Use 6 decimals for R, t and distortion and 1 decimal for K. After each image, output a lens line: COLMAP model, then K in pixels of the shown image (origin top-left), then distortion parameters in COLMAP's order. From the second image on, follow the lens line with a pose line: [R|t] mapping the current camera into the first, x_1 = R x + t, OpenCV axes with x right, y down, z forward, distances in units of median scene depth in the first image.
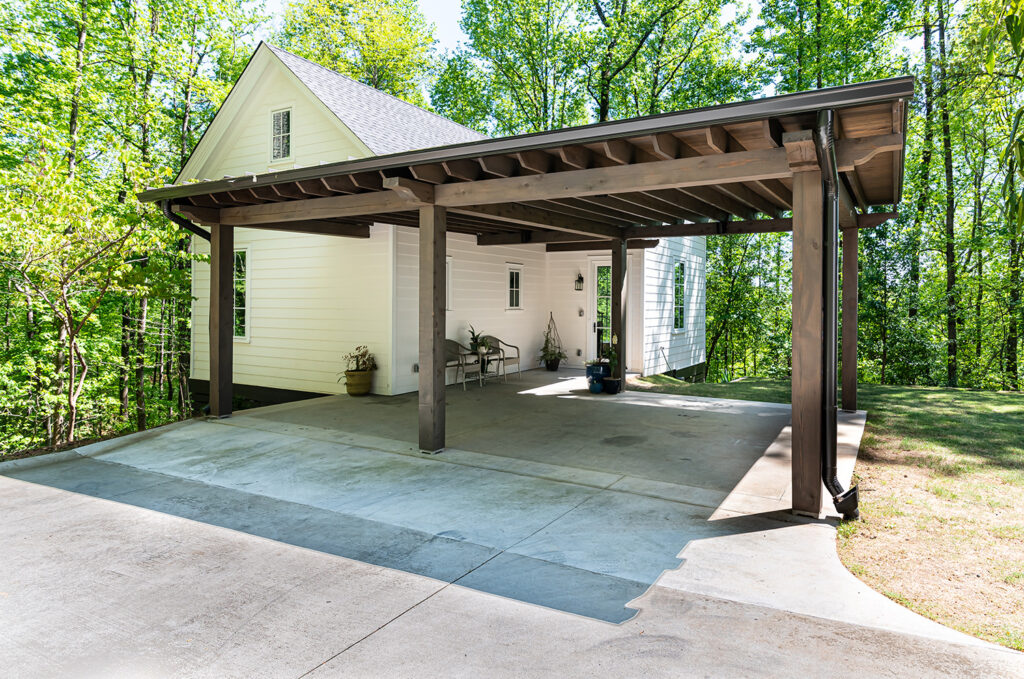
lens RADIAL K [[637.1, 0, 531.9], [0, 637.1, 295.2], [0, 0, 1]] dist [-0.043027, -0.000726]
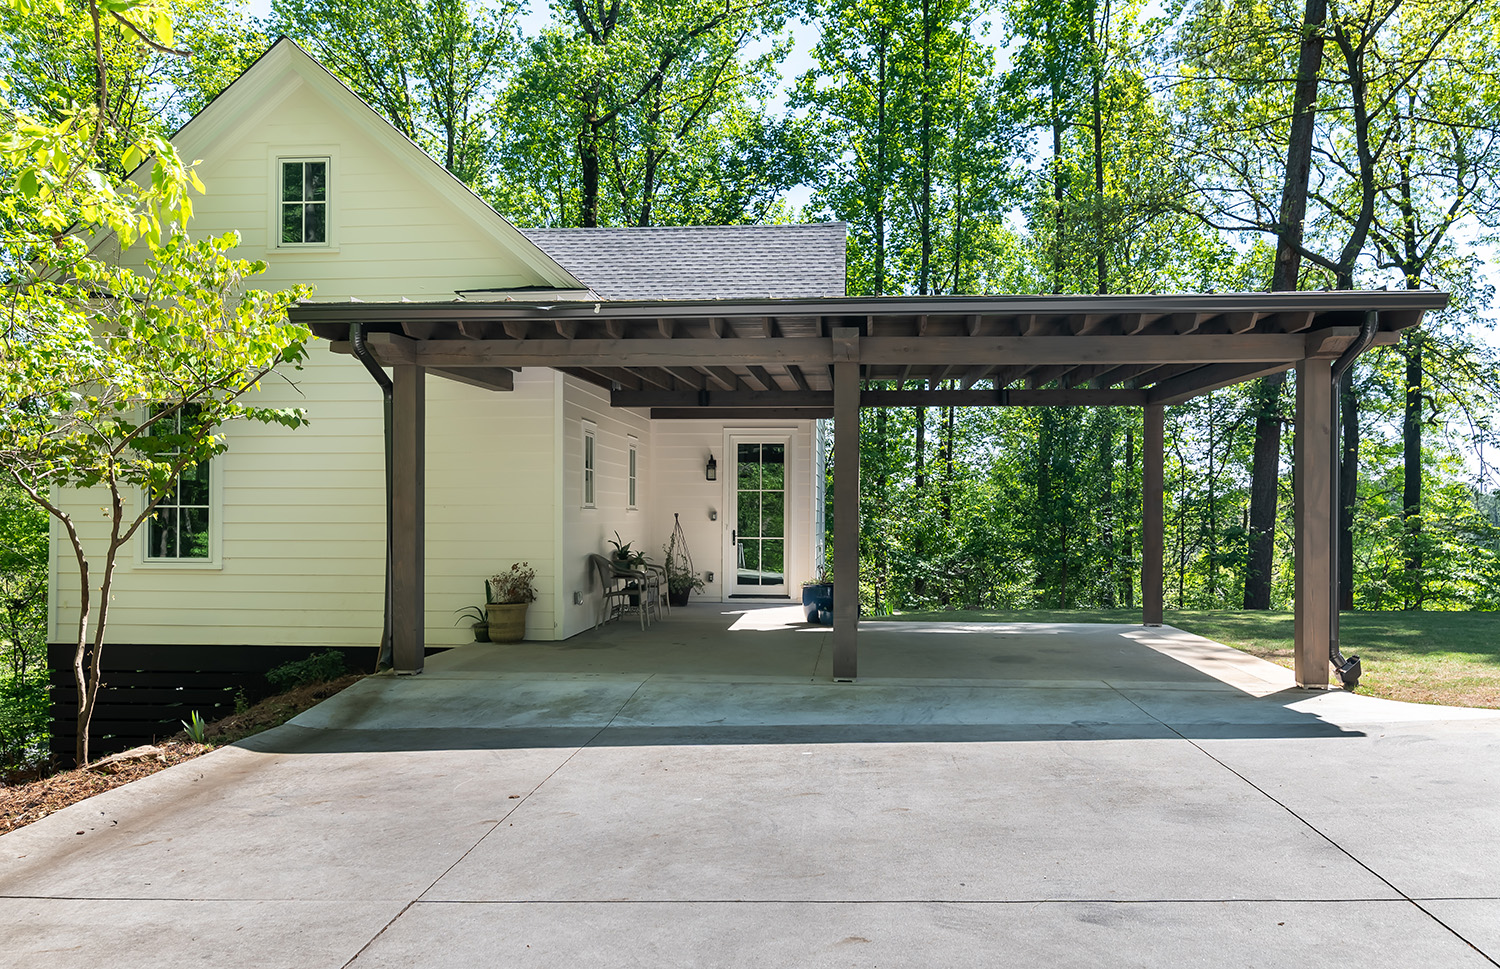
lens RADIAL K [[1210.0, 0, 749.2], [0, 1210.0, 486.5], [0, 0, 1]] dist [-0.049350, -0.001419]
pose [[0.904863, 0.005262, 0.425671, -0.472895], [-0.000337, 0.999932, -0.011645, 0.014901], [-0.425703, 0.010394, 0.904803, -0.148345]]
